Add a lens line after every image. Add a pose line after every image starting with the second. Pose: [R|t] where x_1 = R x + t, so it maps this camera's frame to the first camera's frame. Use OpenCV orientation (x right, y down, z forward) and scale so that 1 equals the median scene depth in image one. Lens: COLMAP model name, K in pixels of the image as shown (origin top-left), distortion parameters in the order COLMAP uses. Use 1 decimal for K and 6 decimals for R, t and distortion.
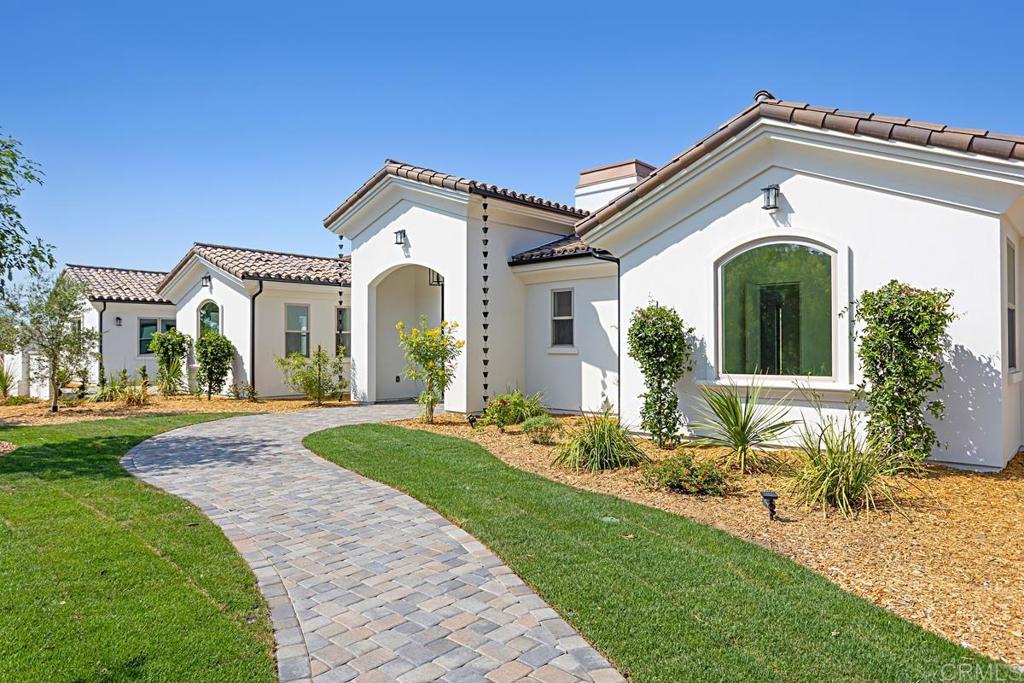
lens RADIAL K [[630.5, 0, 518.9], [0, 630.5, 341.3], [0, 0, 1]] dist [0.000262, -0.000245]
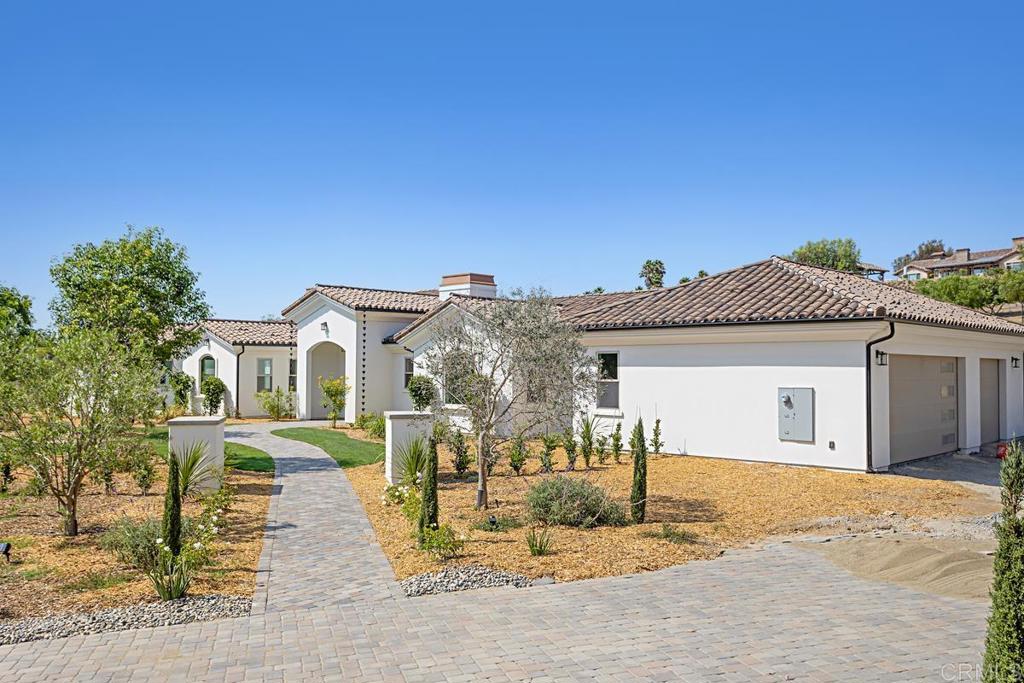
lens RADIAL K [[854.7, 0, 520.7], [0, 854.7, 343.6], [0, 0, 1]] dist [0.014864, -0.007623]
pose [[0.999550, 0.003816, -0.029767, 0.396889], [-0.004340, 0.999836, -0.017574, -0.068160], [0.029695, 0.017695, 0.999402, -1.261923]]
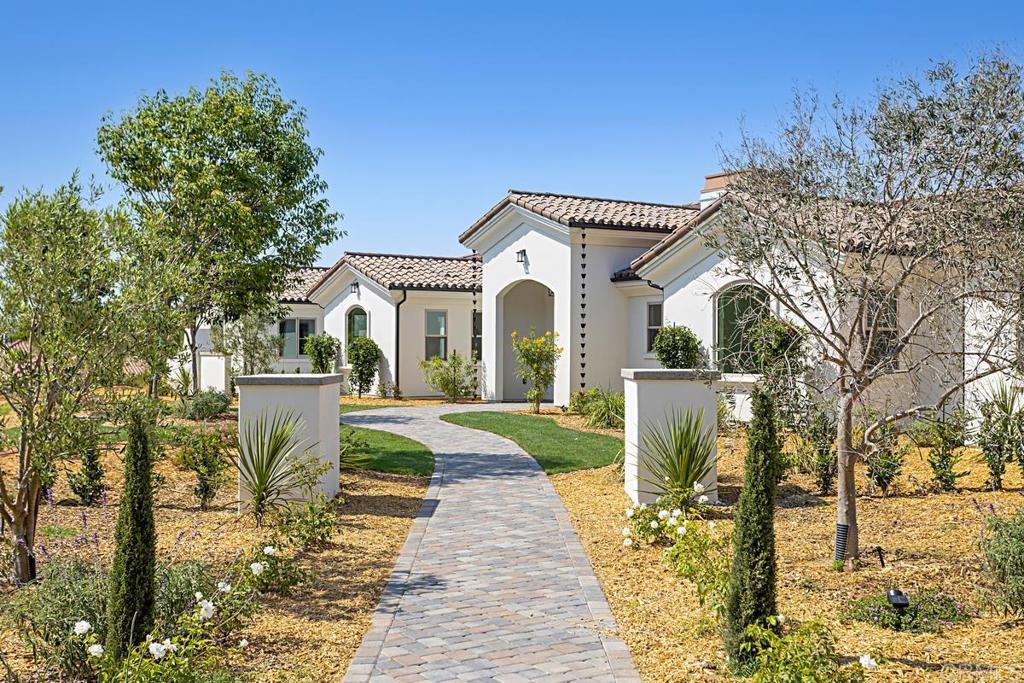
lens RADIAL K [[1154.9, 0, 512.8], [0, 1154.9, 339.9], [0, 0, 1]] dist [0.006812, 0.000000]
pose [[0.963619, 0.003710, -0.267255, 0.322959], [-0.002872, 0.999990, 0.003525, -0.017878], [0.267266, -0.002629, 0.963619, -0.925614]]
